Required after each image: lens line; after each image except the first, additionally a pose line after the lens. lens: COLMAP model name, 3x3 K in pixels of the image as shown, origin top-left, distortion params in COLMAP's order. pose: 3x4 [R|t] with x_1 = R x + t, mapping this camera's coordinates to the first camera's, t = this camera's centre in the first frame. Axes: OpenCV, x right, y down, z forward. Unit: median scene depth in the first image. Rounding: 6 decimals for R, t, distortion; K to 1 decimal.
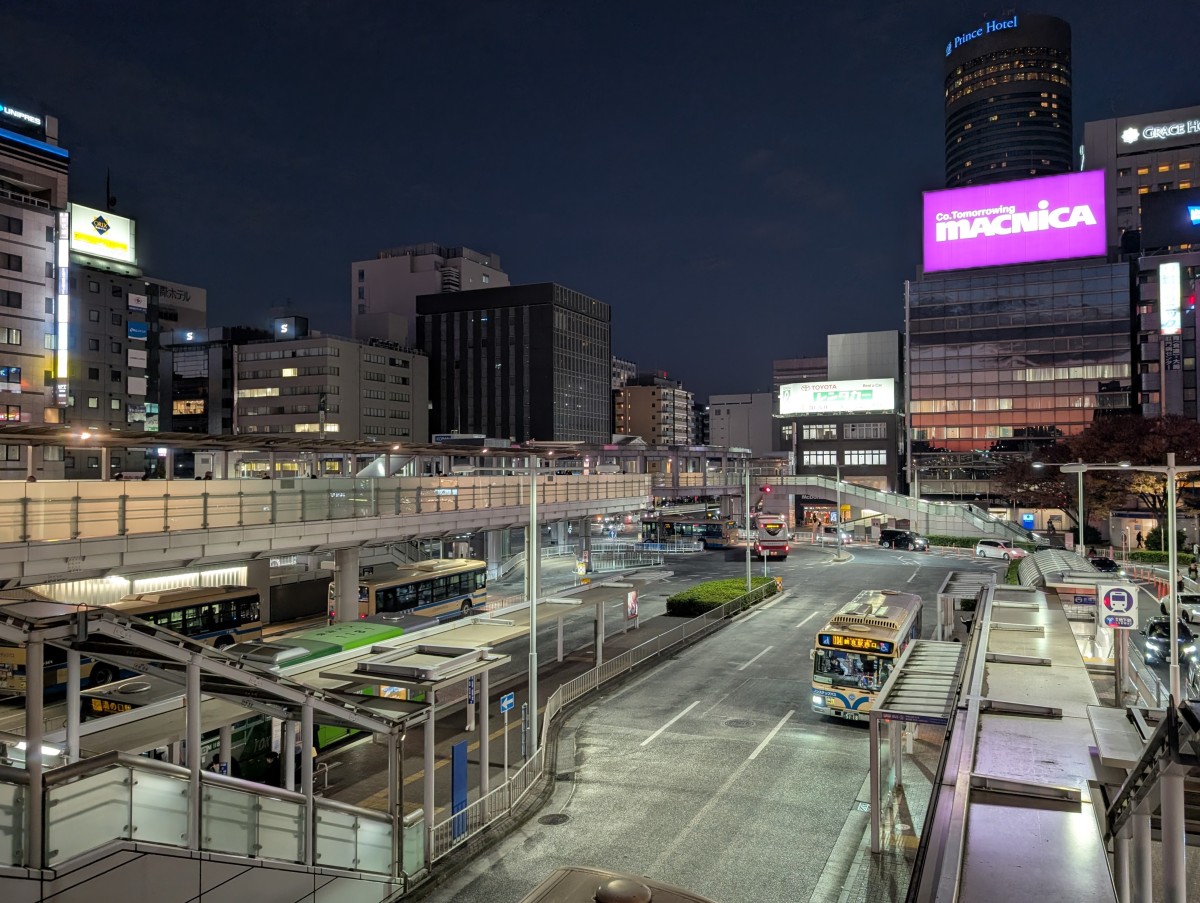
lens RADIAL K [[892.7, 0, 595.5], [0, 892.7, 450.6], [0, 0, 1]] dist [0.015402, -0.021006]
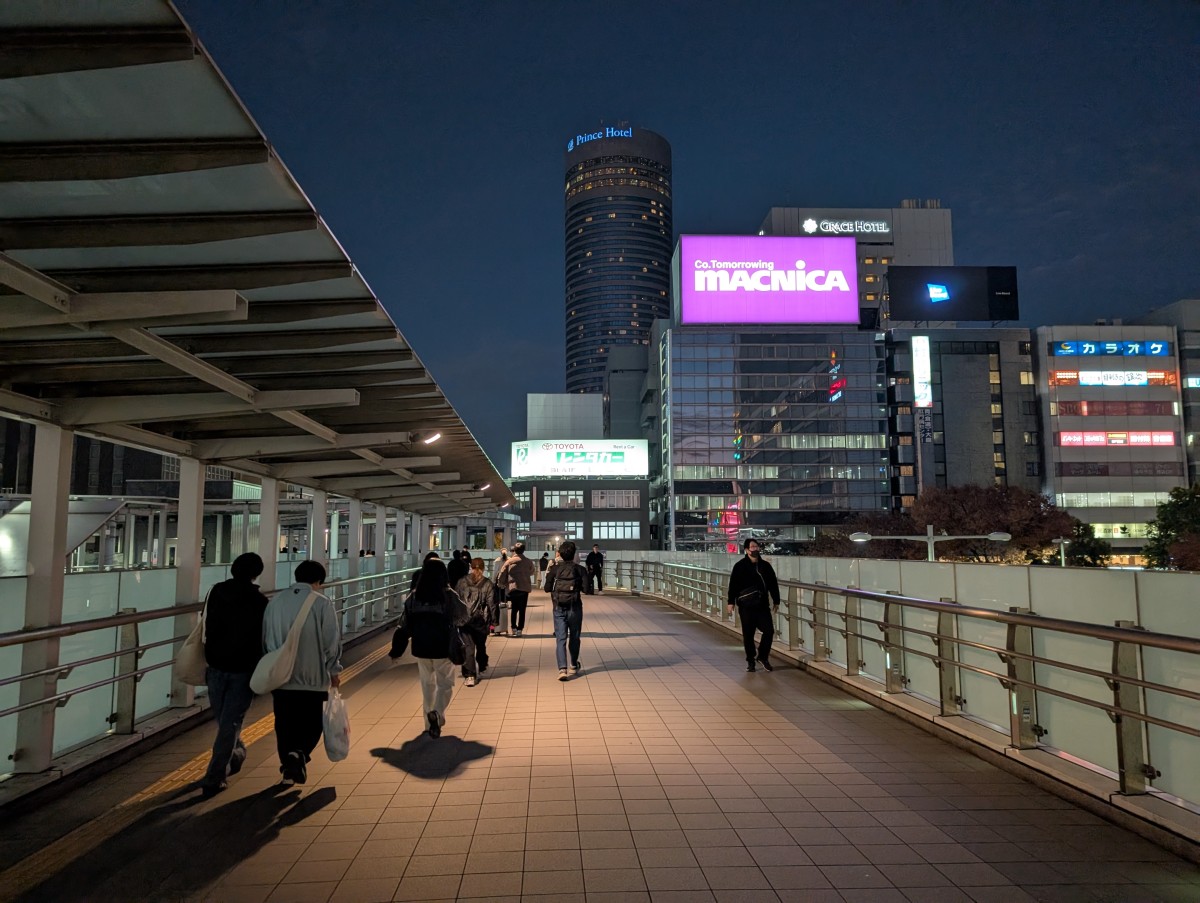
lens RADIAL K [[892.7, 0, 605.8], [0, 892.7, 454.9], [0, 0, 1]] dist [0.015402, -0.021006]
pose [[0.888487, 0.048417, 0.456340, -0.098110], [-0.010541, 0.996309, -0.085184, 0.008676], [-0.458780, 0.070874, 0.885719, 0.247241]]
